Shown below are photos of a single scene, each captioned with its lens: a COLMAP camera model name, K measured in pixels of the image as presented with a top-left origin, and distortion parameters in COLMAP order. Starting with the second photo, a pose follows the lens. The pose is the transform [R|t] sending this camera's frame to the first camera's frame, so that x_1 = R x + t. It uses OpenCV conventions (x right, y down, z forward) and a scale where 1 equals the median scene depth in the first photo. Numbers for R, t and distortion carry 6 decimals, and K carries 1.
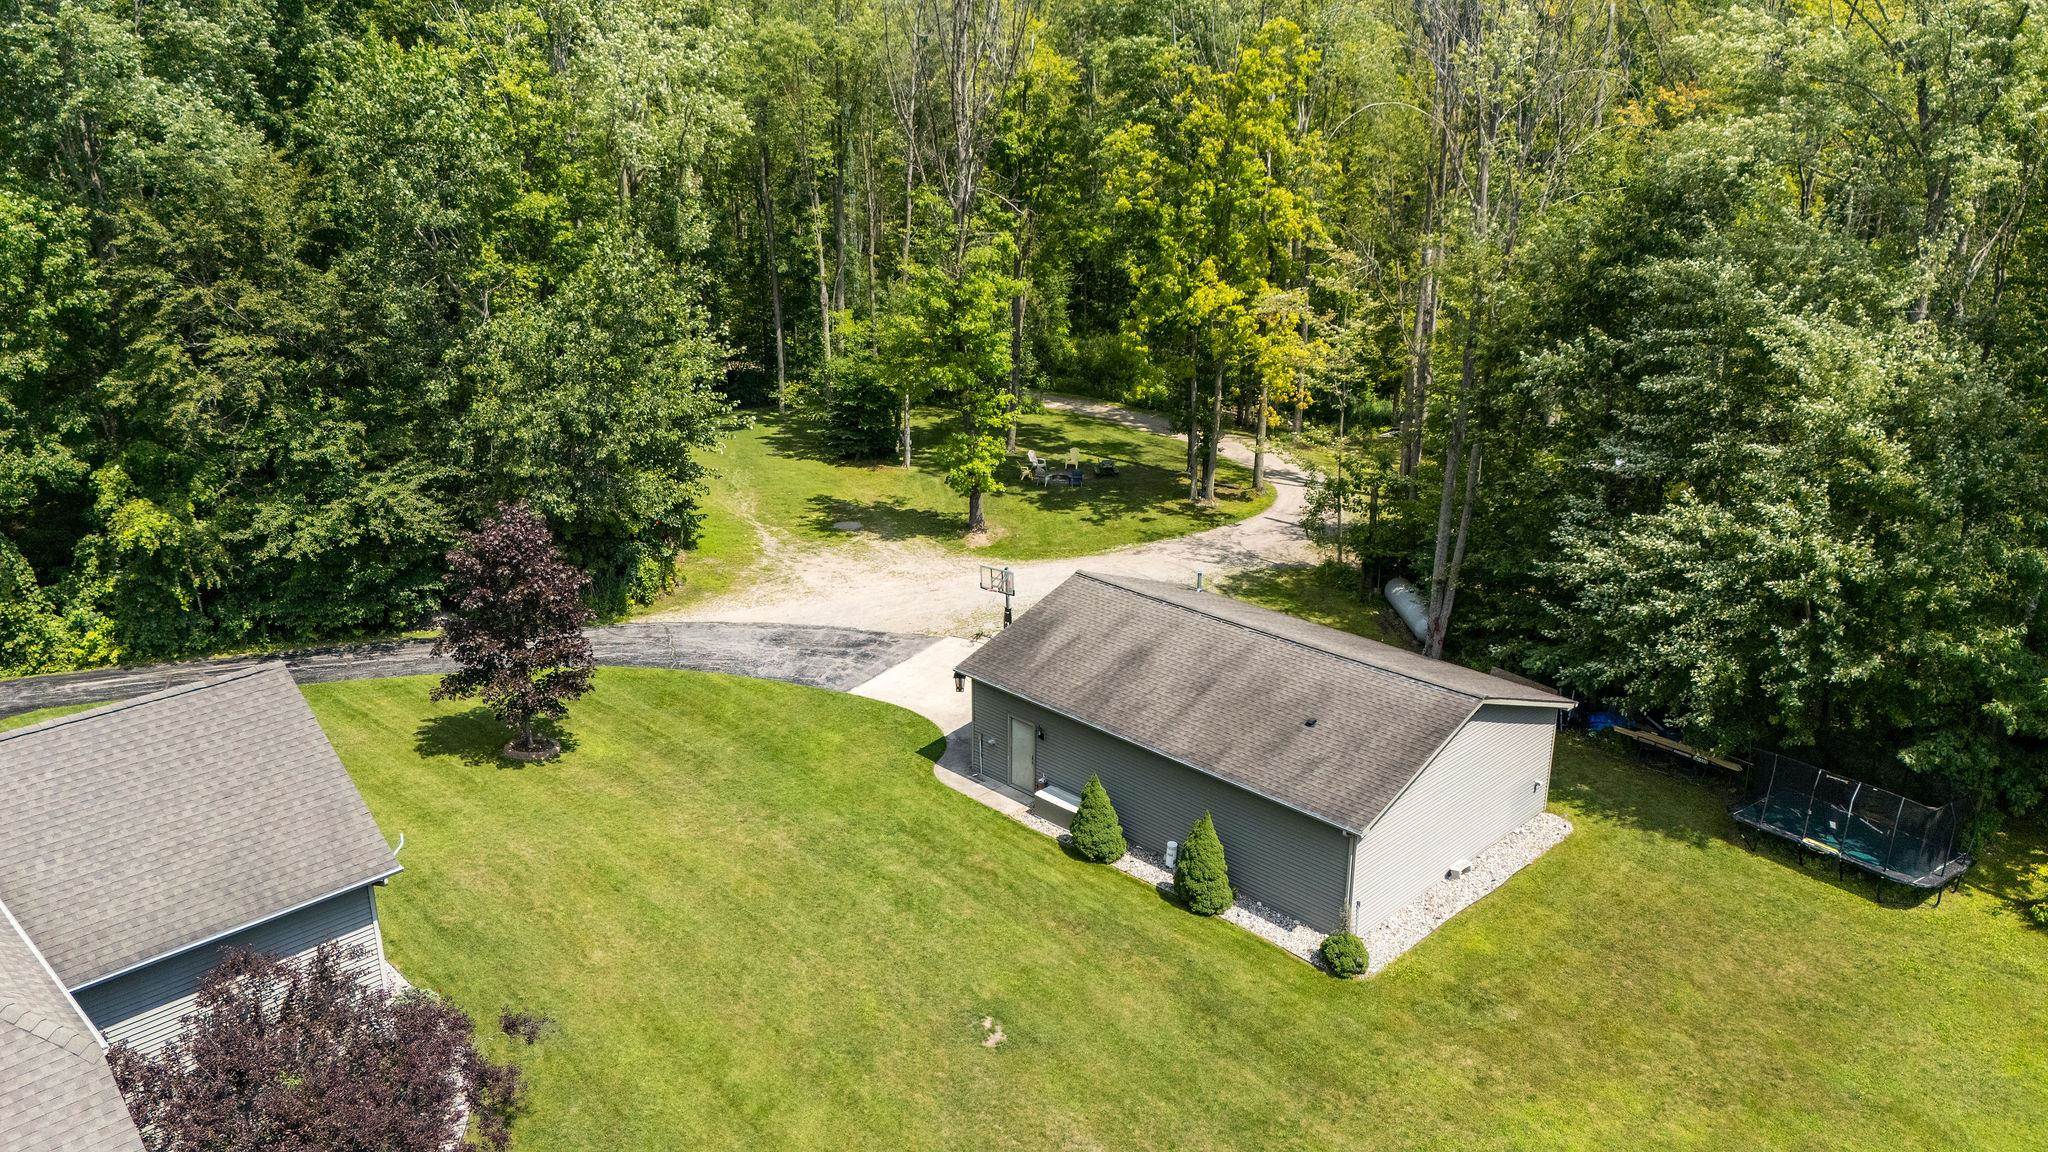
lens RADIAL K [[1483.2, 0, 1019.2], [0, 1483.2, 596.1], [0, 0, 1]] dist [0.111708, -0.148285]
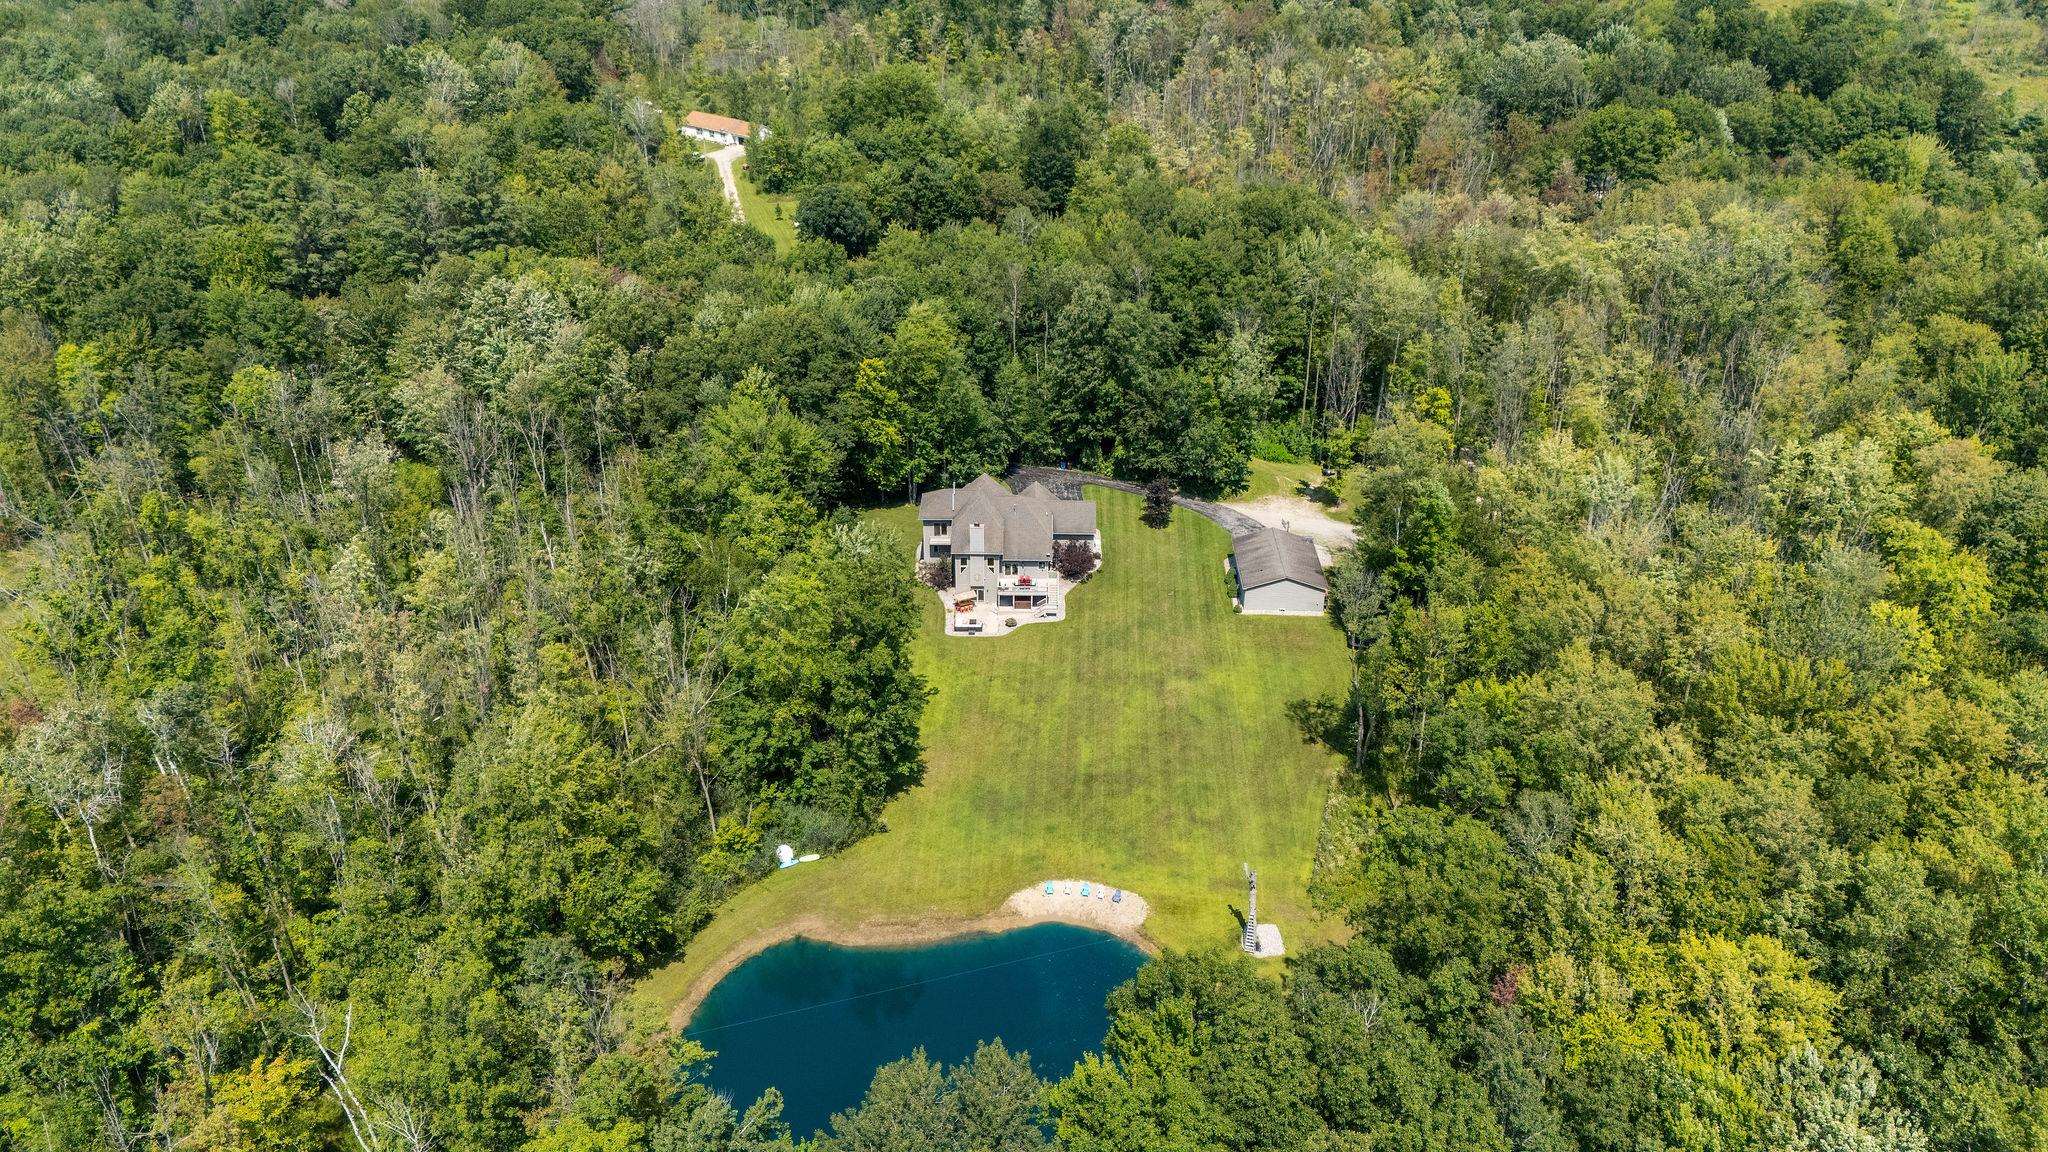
lens RADIAL K [[1483.2, 0, 1019.2], [0, 1483.2, 596.1], [0, 0, 1]] dist [0.111708, -0.148285]
pose [[0.692610, 0.355059, -0.627872, 2.279697], [-0.250675, 0.934686, 0.252040, -0.726365], [0.676353, -0.017173, 0.736378, -2.629545]]
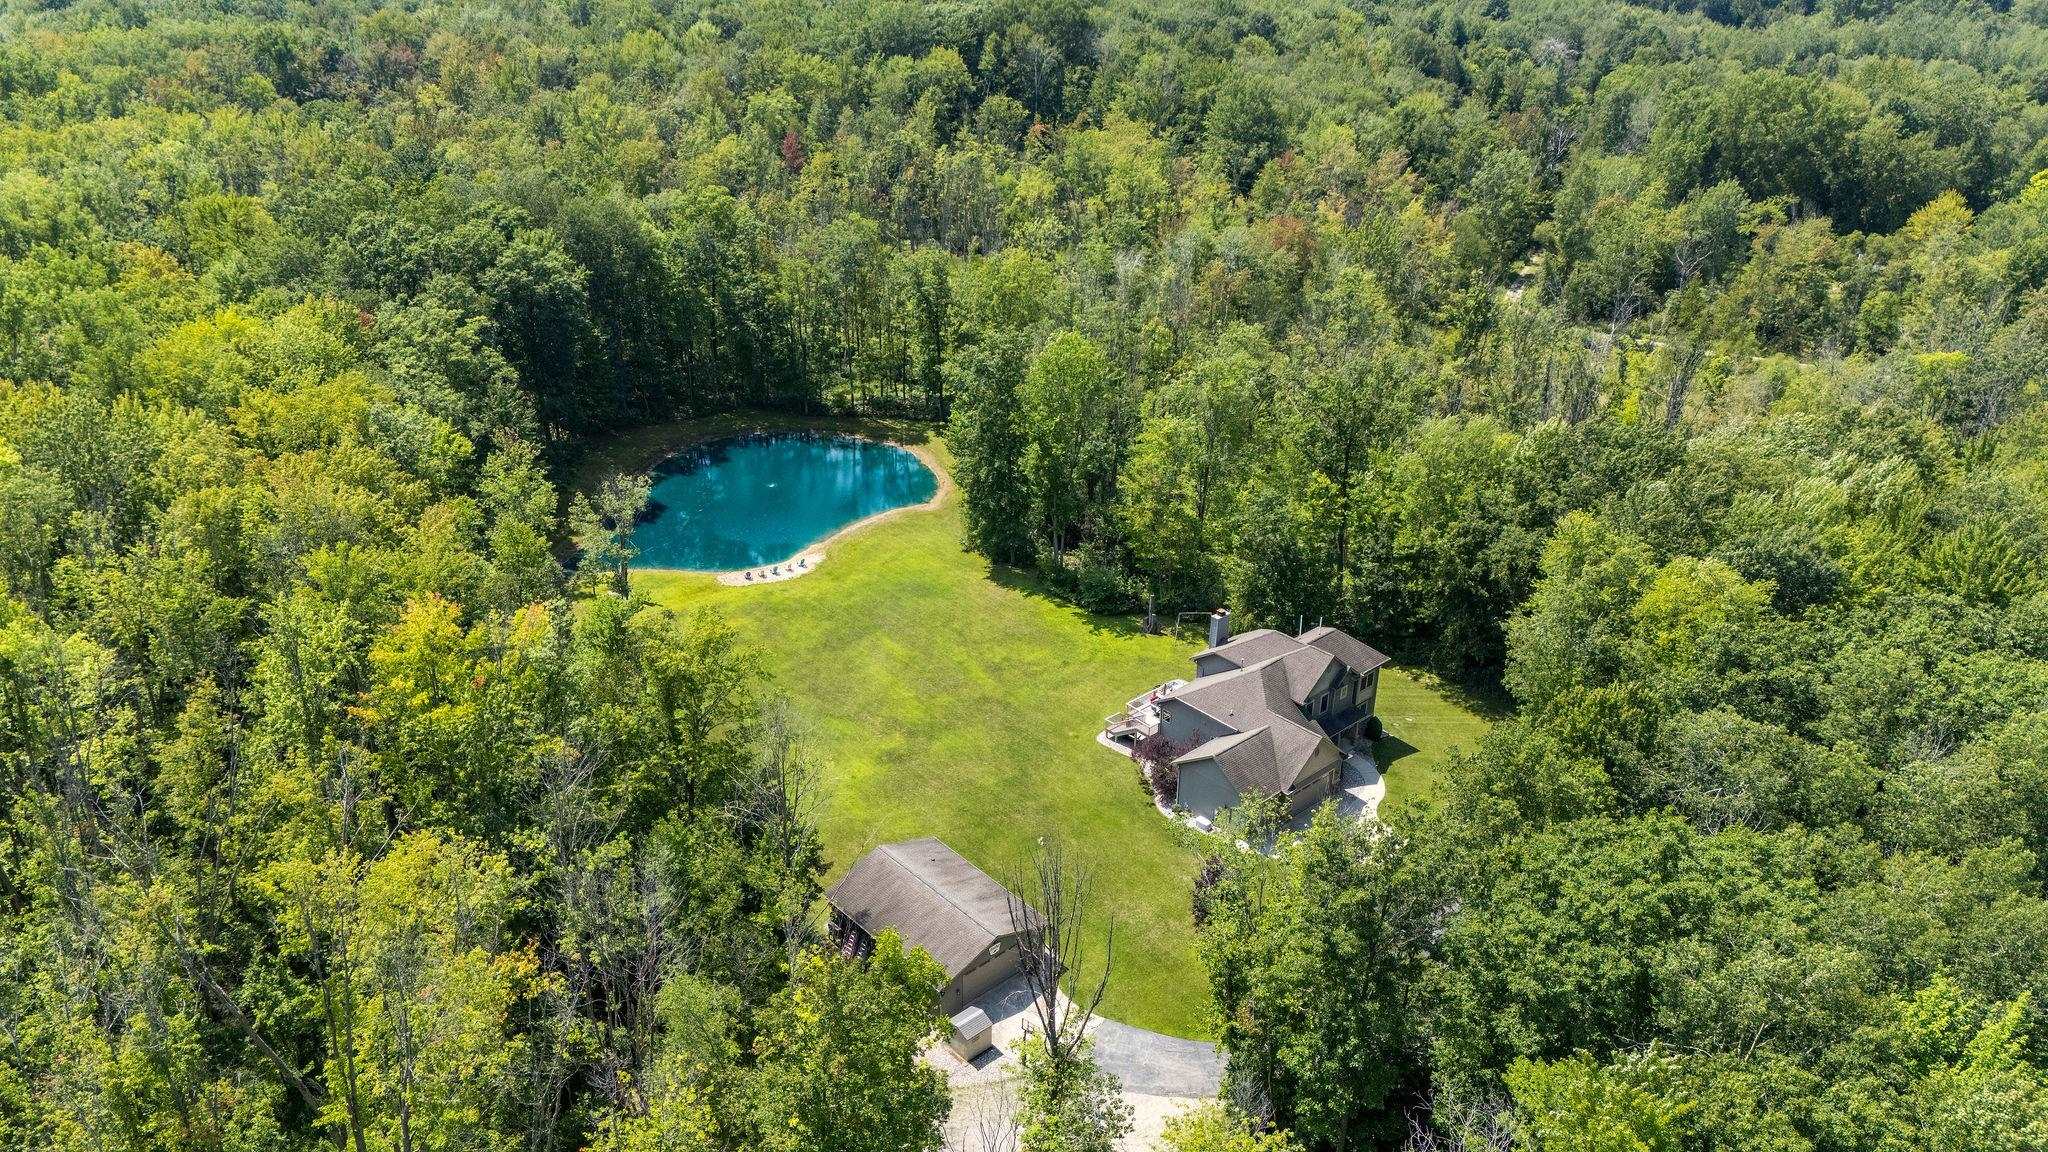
lens RADIAL K [[1483.2, 0, 1019.2], [0, 1483.2, 596.1], [0, 0, 1]] dist [0.111708, -0.148285]
pose [[-0.998240, -0.041683, 0.042190, -0.072709], [0.002443, 0.681864, 0.731475, -2.010012], [-0.059258, 0.730290, -0.680562, 2.155661]]
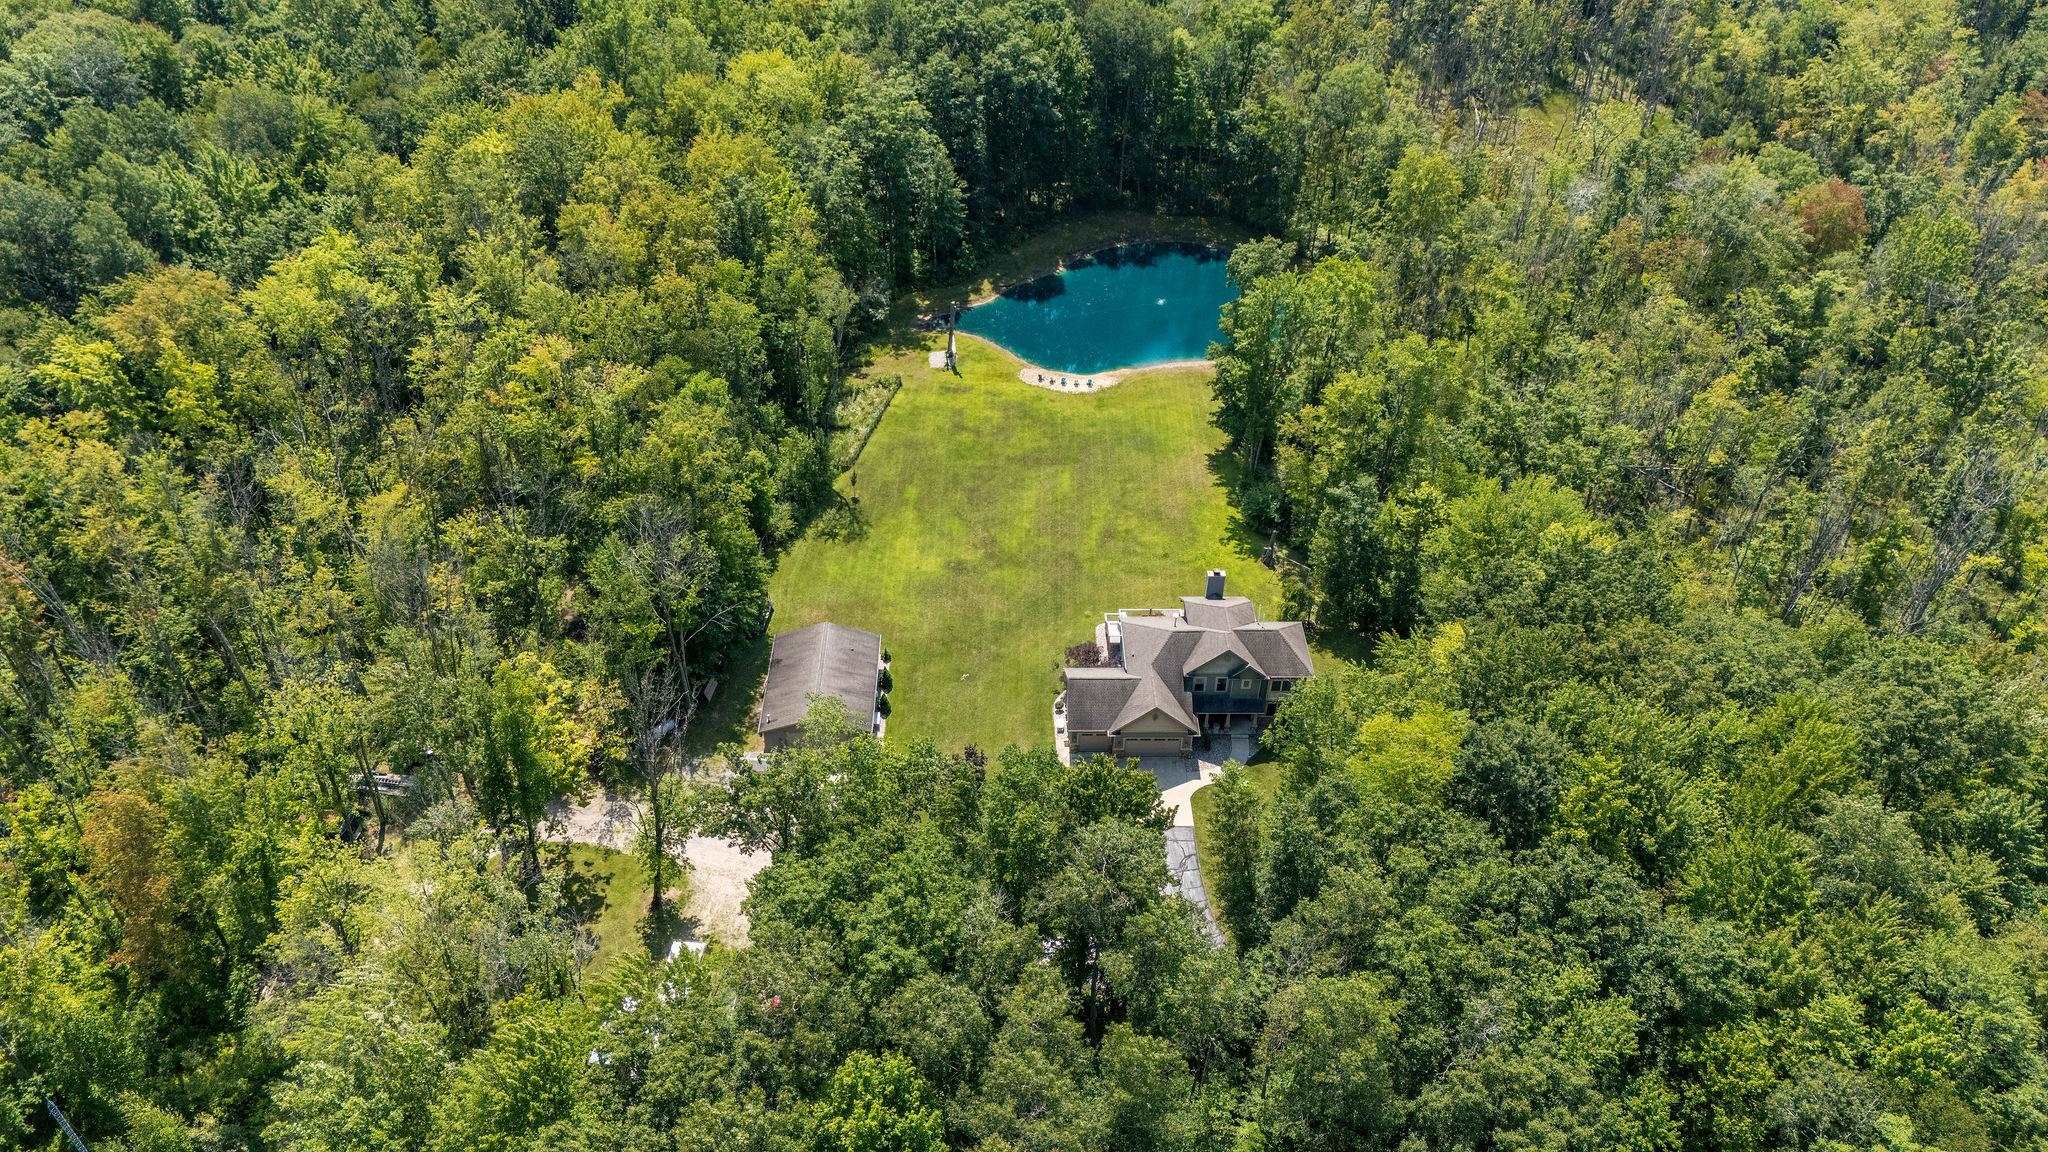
lens RADIAL K [[1483.2, 0, 1019.2], [0, 1483.2, 596.1], [0, 0, 1]] dist [0.111708, -0.148285]
pose [[-0.713647, -0.467167, 0.521980, -1.719379], [0.217129, 0.560929, 0.798883, -2.473324], [-0.666005, 0.683458, -0.298870, 1.459141]]
